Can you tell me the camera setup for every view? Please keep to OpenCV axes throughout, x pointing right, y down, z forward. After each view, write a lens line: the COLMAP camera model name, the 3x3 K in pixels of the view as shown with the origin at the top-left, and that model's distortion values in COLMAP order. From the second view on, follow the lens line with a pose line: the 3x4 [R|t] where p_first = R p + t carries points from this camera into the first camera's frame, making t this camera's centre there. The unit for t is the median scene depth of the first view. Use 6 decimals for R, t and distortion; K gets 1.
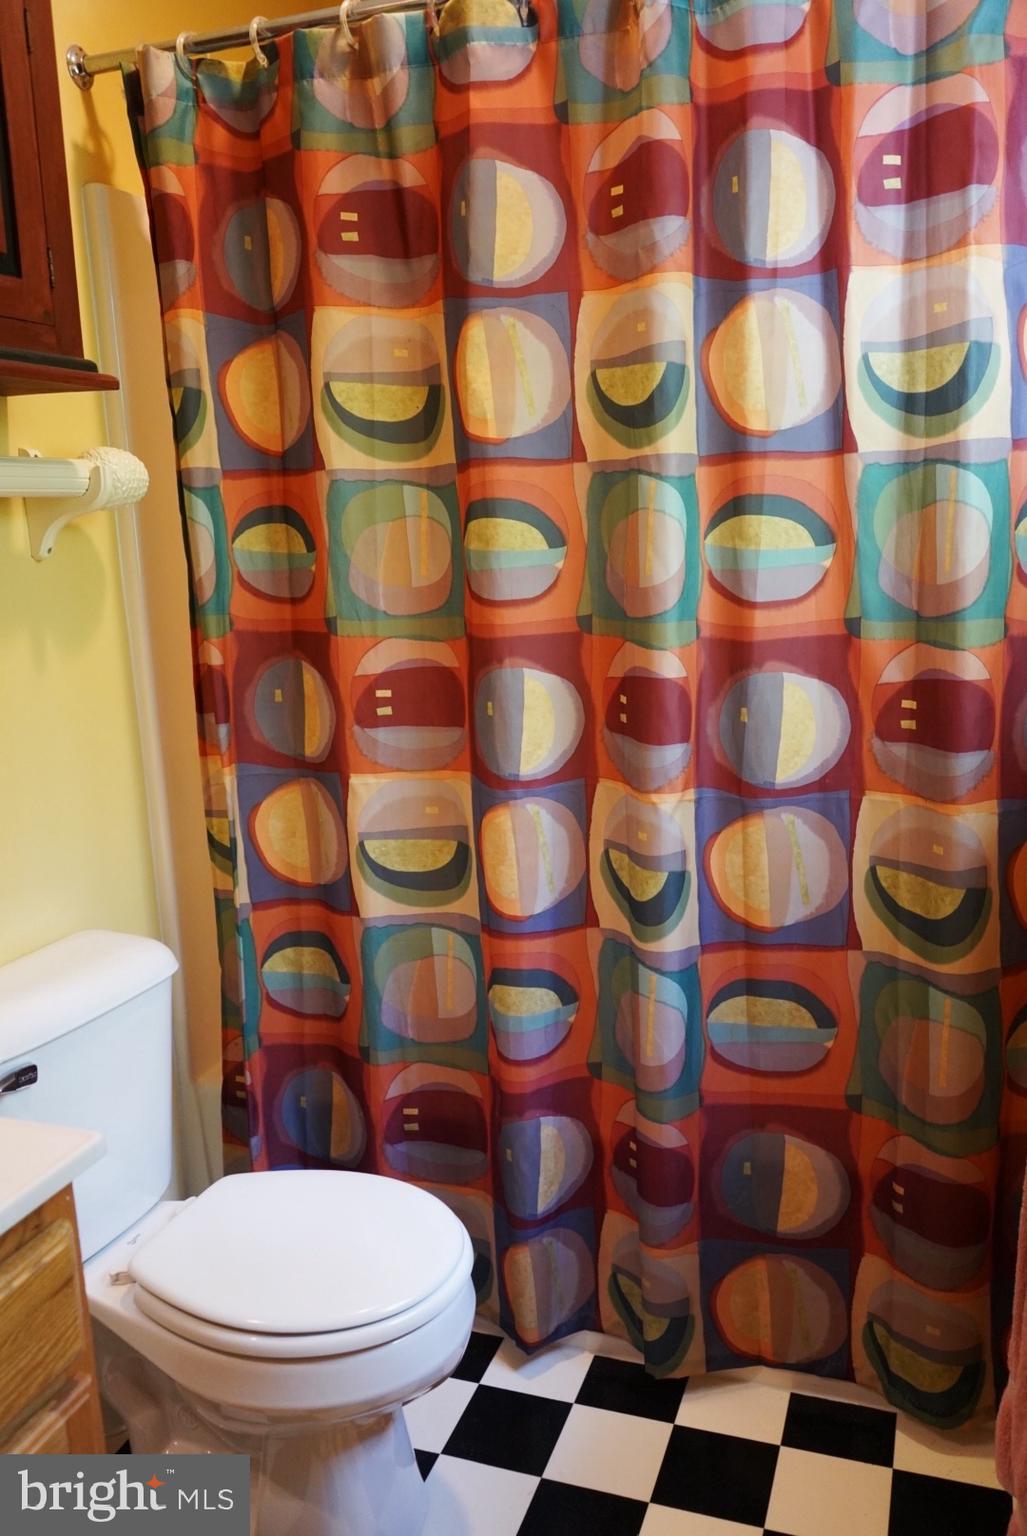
lens RADIAL K [[1241.9, 0, 512.8], [0, 1241.9, 758.4], [0, 0, 1]] dist [-0.014163, 0.003407]
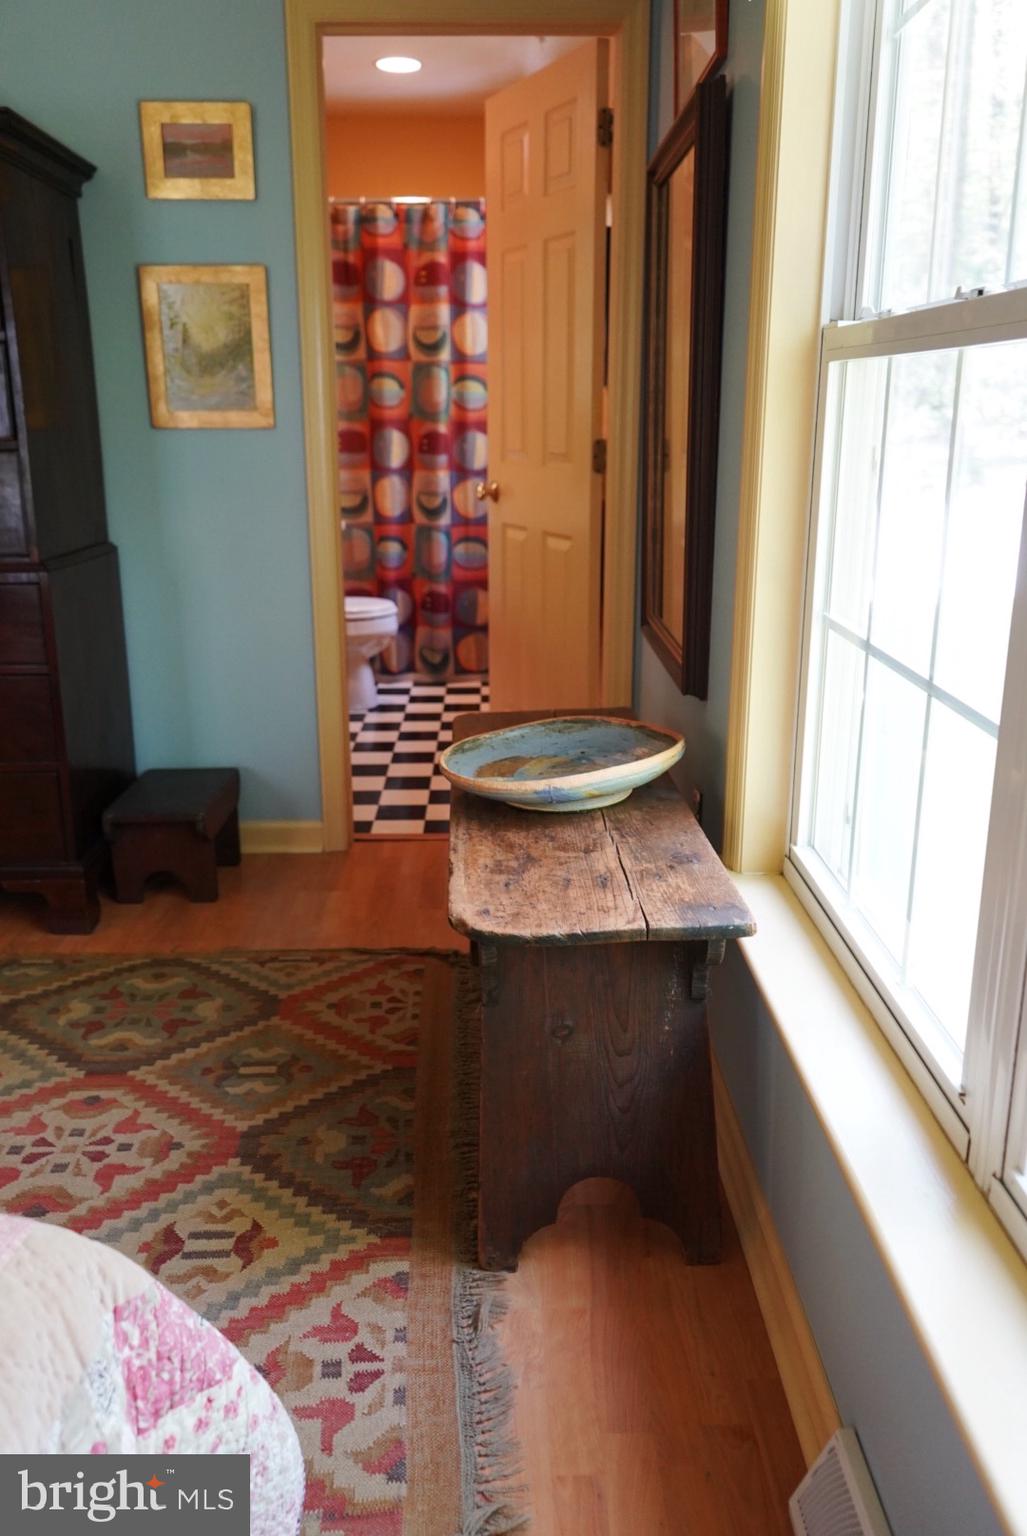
lens RADIAL K [[1241.9, 0, 518.8], [0, 1241.9, 753.8], [0, 0, 1]] dist [-0.014163, 0.003407]
pose [[0.934372, -0.051273, 0.352591, -0.814582], [0.026852, 0.996911, 0.073809, 0.501973], [-0.355286, -0.059497, 0.932862, -1.979754]]
